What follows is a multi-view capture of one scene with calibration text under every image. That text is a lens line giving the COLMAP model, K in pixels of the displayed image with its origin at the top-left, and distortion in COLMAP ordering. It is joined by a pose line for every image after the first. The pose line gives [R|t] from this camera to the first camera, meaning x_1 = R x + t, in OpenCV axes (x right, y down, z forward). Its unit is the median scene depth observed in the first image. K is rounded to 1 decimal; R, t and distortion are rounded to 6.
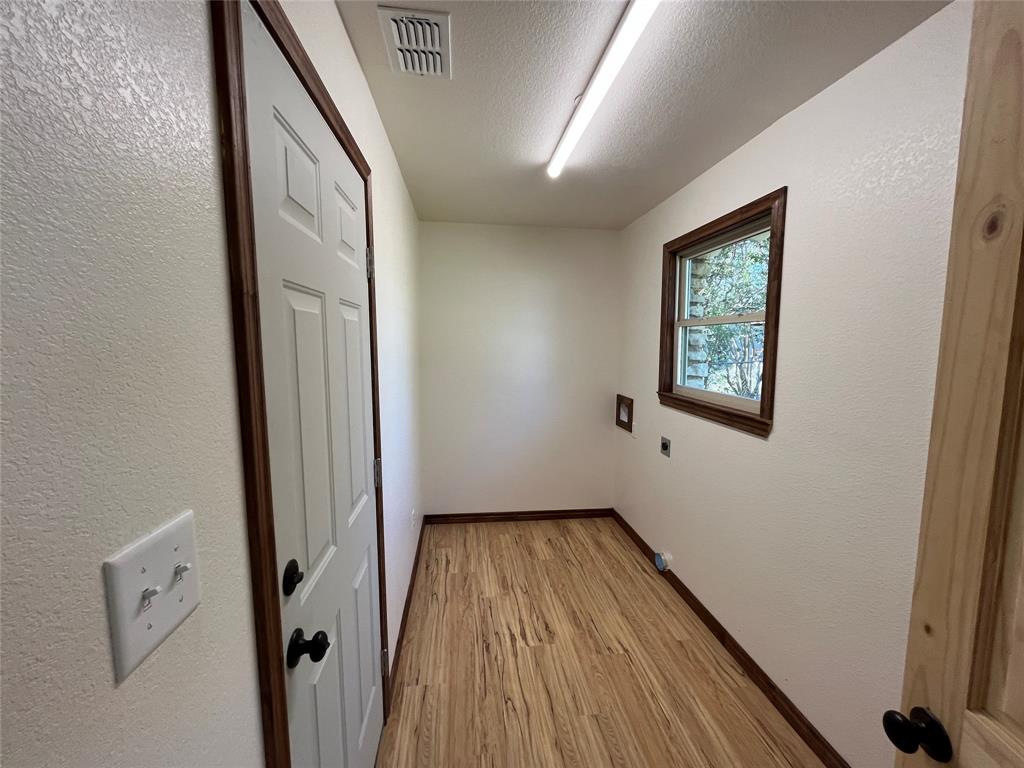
lens RADIAL K [[414.6, 0, 513.0], [0, 414.6, 386.5], [0, 0, 1]] dist [-0.002251, 0.000148]
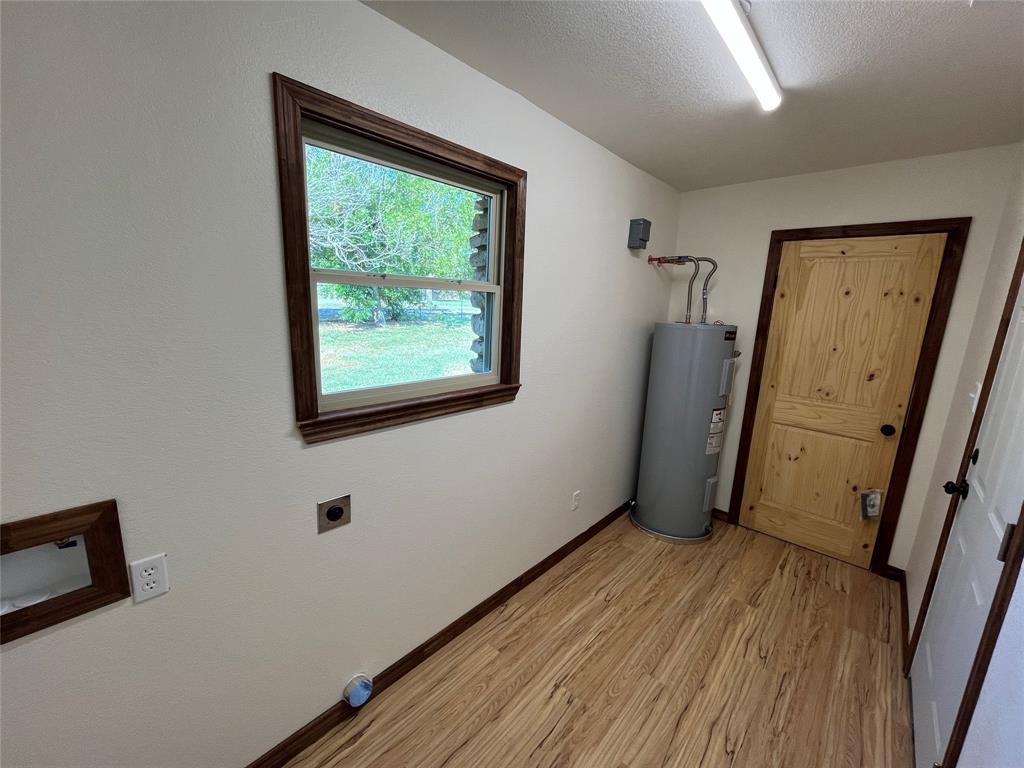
lens RADIAL K [[414.6, 0, 512.8], [0, 414.6, 378.8], [0, 0, 1]] dist [-0.002251, 0.000148]
pose [[-0.654006, -0.165102, 0.738253, -0.213920], [0.043034, 0.966193, 0.254202, -0.214704], [-0.755265, 0.198020, -0.624791, 1.651160]]
